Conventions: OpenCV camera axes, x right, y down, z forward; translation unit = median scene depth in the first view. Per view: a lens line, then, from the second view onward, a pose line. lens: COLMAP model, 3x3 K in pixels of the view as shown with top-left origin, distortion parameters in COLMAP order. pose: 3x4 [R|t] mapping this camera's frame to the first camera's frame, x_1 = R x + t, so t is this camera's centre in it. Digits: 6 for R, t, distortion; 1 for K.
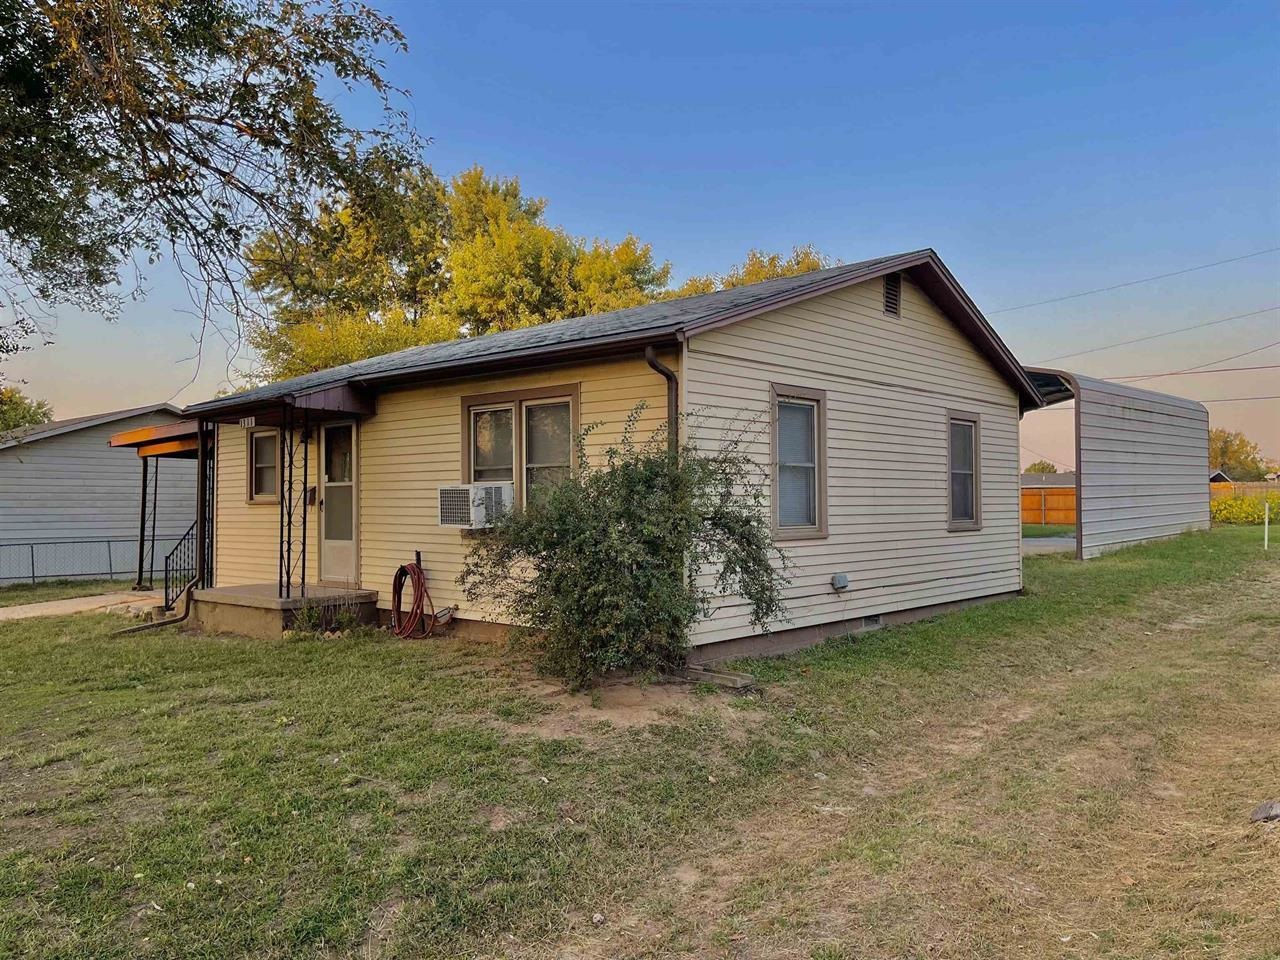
lens RADIAL K [[967.5, 0, 640.6], [0, 967.5, 478.6], [0, 0, 1]] dist [0.021523, -0.021313]
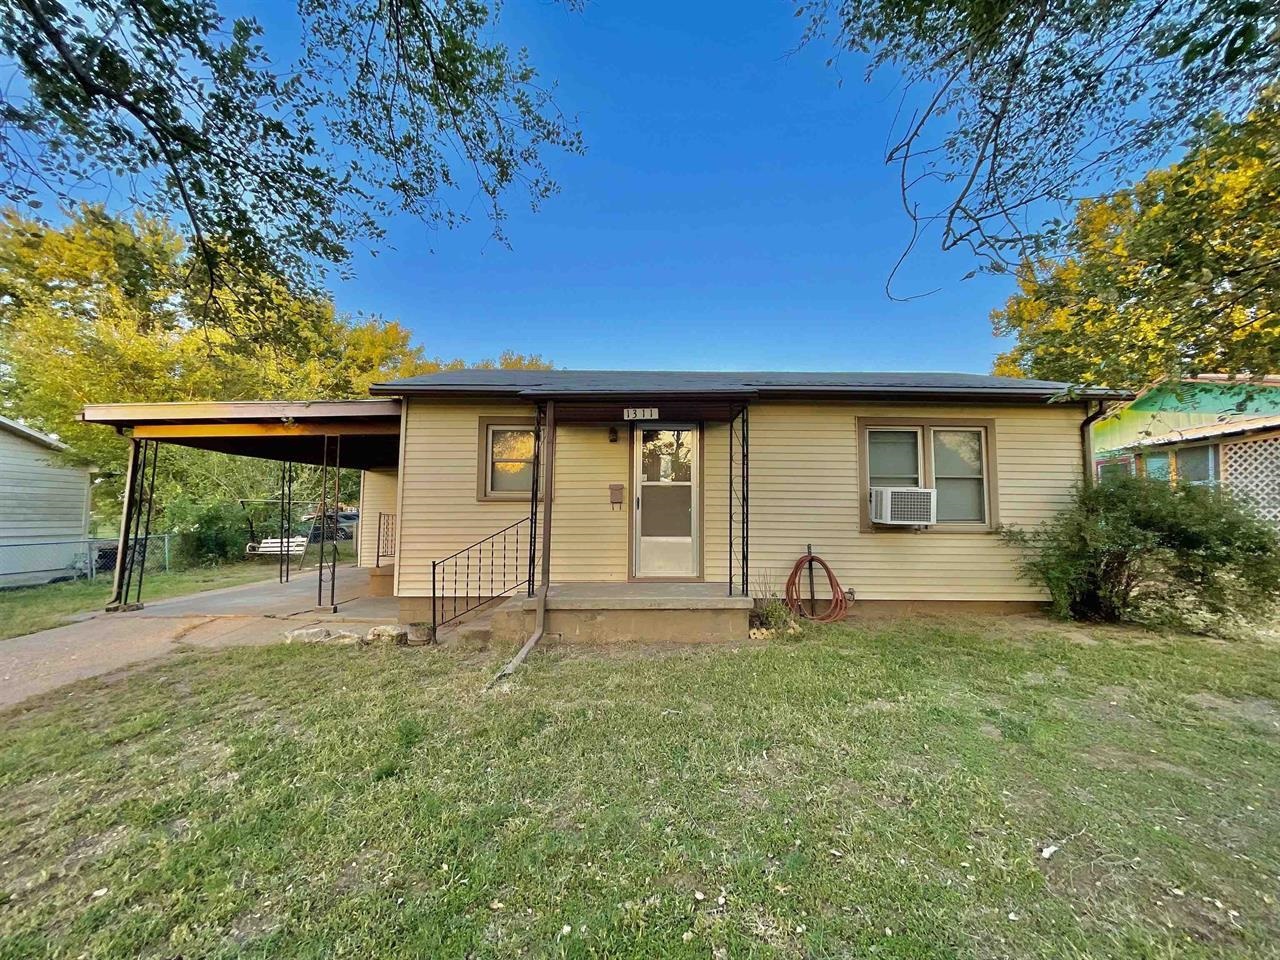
lens RADIAL K [[516.5, 0, 637.8], [0, 516.5, 474.4], [0, 0, 1]] dist [0.002041, -0.001246]
pose [[0.736793, 0.058063, 0.673620, -0.728638], [-0.025254, 0.997974, -0.058398, 0.029985], [-0.675646, 0.026016, 0.736767, 0.616458]]
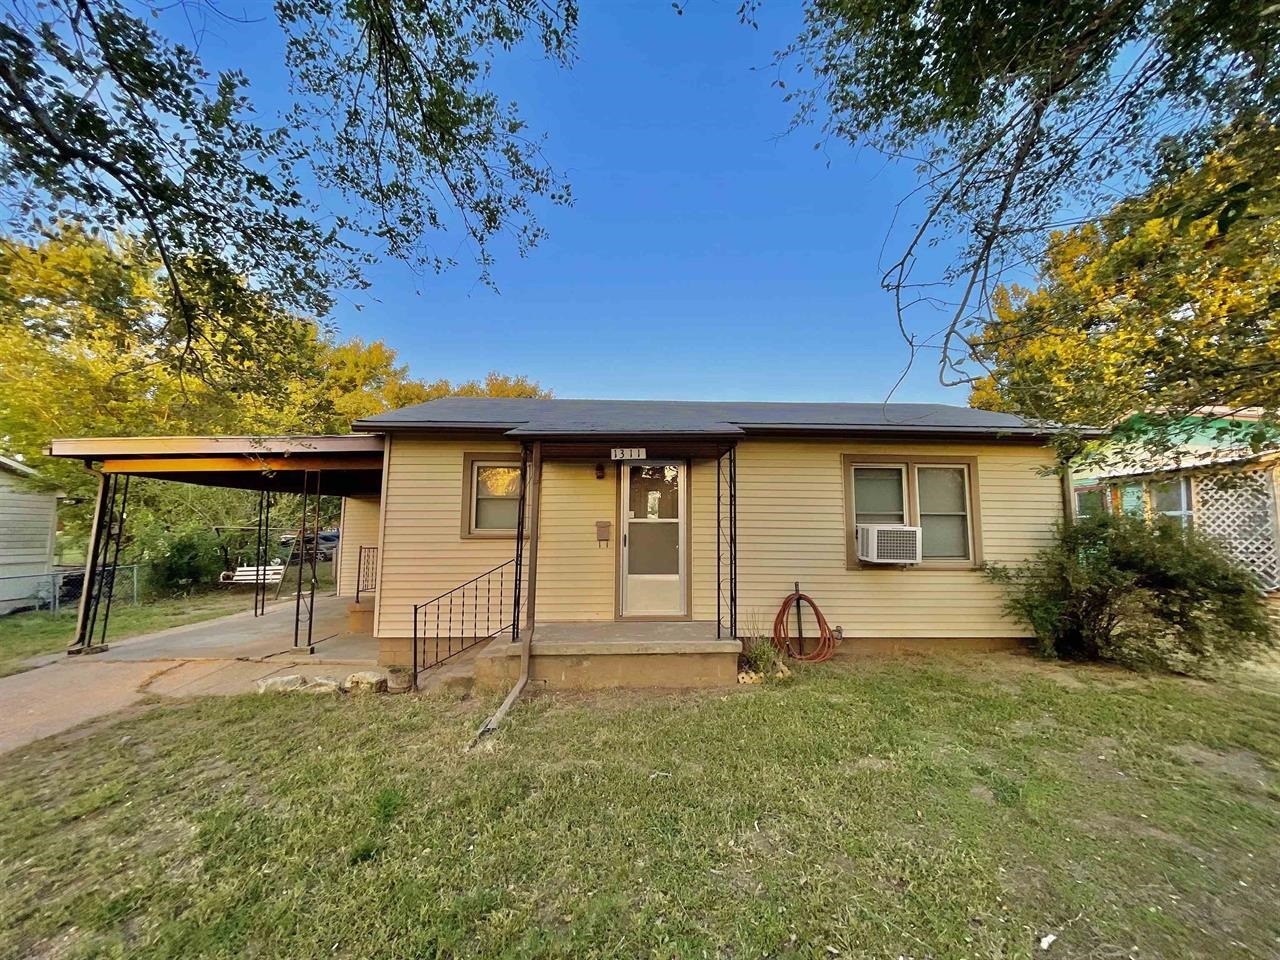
lens RADIAL K [[516.5, 0, 637.8], [0, 516.5, 474.2], [0, 0, 1]] dist [0.002041, -0.001246]
pose [[0.717555, 0.079866, 0.691908, -0.729116], [-0.024810, 0.995704, -0.089203, 0.006112], [-0.696060, 0.046842, 0.716454, 0.619437]]
